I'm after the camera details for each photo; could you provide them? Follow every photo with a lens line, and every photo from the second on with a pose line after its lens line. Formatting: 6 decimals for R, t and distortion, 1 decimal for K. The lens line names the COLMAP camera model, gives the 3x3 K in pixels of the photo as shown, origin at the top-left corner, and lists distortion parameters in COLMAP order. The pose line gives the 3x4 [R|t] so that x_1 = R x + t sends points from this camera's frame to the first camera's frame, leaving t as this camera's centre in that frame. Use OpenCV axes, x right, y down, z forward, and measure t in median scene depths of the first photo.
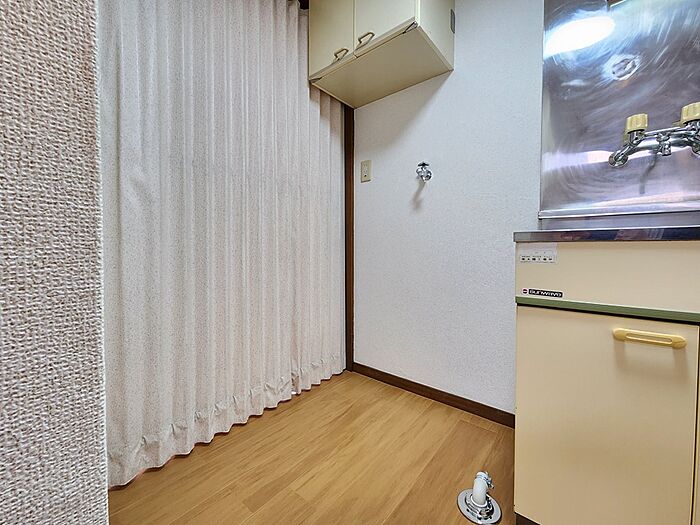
lens RADIAL K [[282.4, 0, 350.9], [0, 282.4, 257.5], [0, 0, 1]] dist [0.003508, -0.000534]
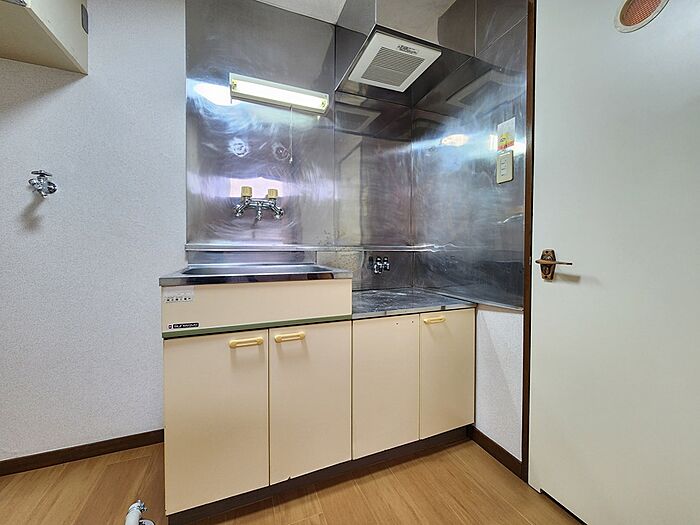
lens RADIAL K [[282.4, 0, 350.9], [0, 282.4, 260.1], [0, 0, 1]] dist [0.003508, -0.000534]
pose [[0.469094, -0.021176, 0.882894, -0.051978], [0.015130, 0.999758, 0.015940, -0.115599], [-0.883019, 0.005881, 0.469301, -0.162294]]
